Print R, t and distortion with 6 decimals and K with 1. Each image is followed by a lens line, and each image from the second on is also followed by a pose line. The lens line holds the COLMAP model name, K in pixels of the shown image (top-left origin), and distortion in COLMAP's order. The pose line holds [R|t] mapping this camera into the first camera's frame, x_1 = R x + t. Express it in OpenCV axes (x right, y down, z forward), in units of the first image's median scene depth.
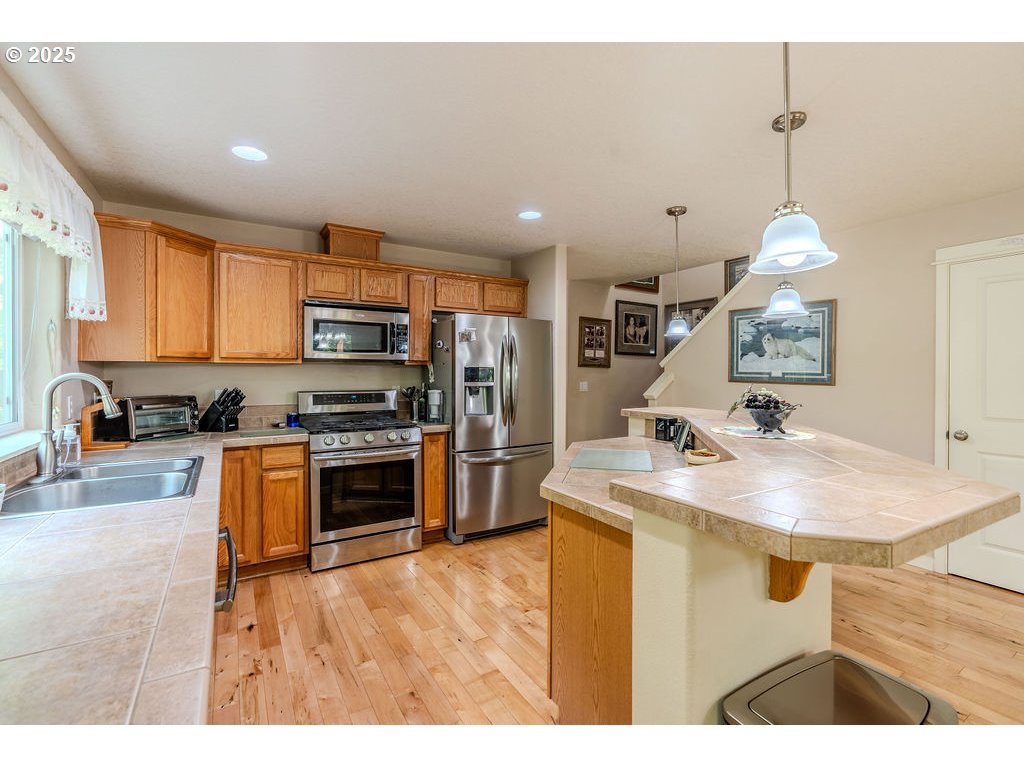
lens RADIAL K [[466.2, 0, 508.6], [0, 466.2, 375.6], [0, 0, 1]] dist [-0.000779, 0.001348]
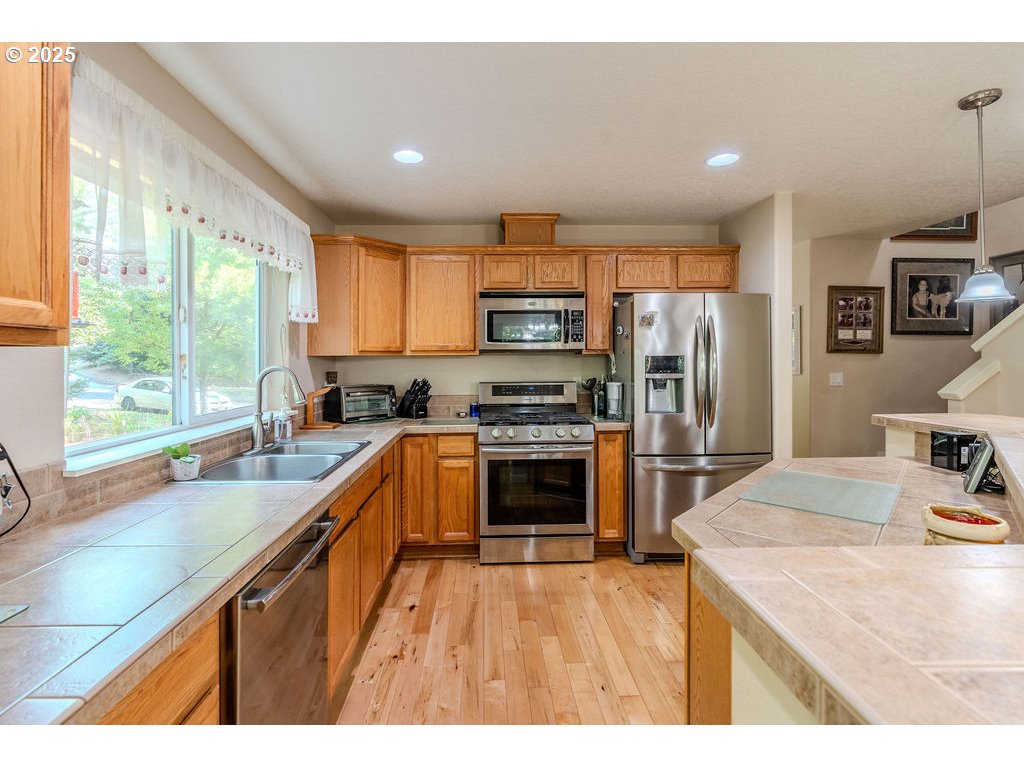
lens RADIAL K [[466.2, 0, 512.2], [0, 466.2, 363.0], [0, 0, 1]] dist [-0.000779, 0.001348]
pose [[0.867784, -0.007213, -0.496889, 0.125942], [0.005463, 0.999973, -0.004976, -0.002891], [0.496911, 0.001603, 0.867800, 0.151950]]
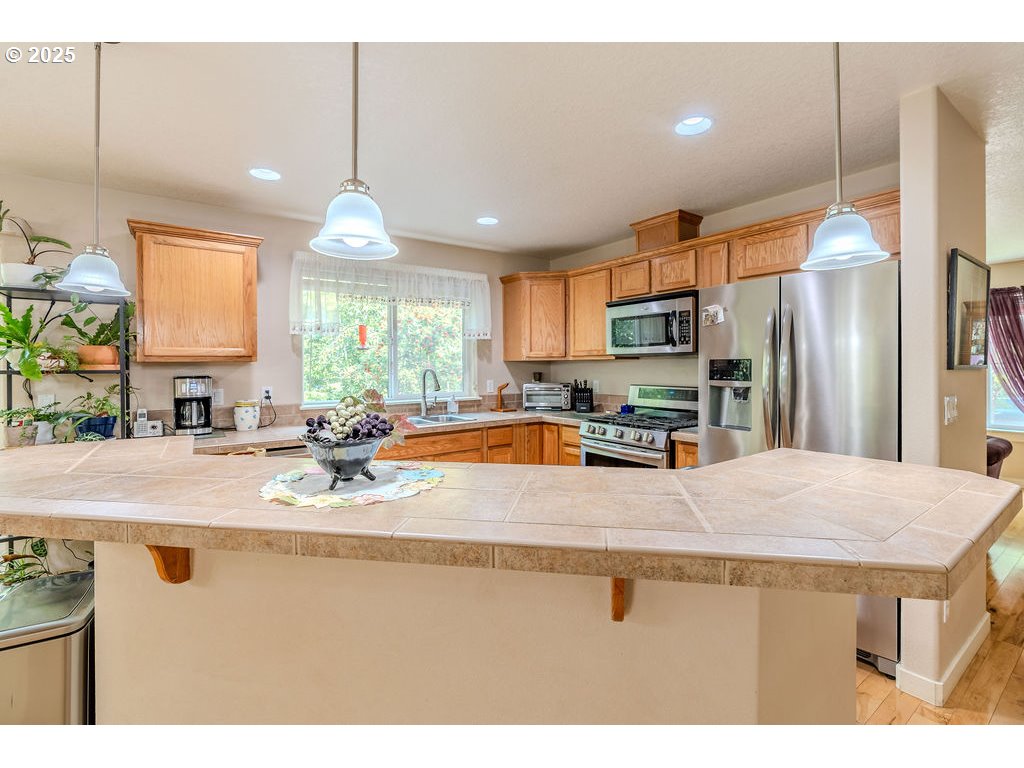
lens RADIAL K [[466.2, 0, 512.1], [0, 466.2, 373.0], [0, 0, 1]] dist [-0.000779, 0.001348]
pose [[0.083533, 0.011913, -0.996434, 0.655010], [-0.002423, 0.999928, 0.011752, -0.005749], [0.996502, 0.001433, 0.083556, 0.669711]]
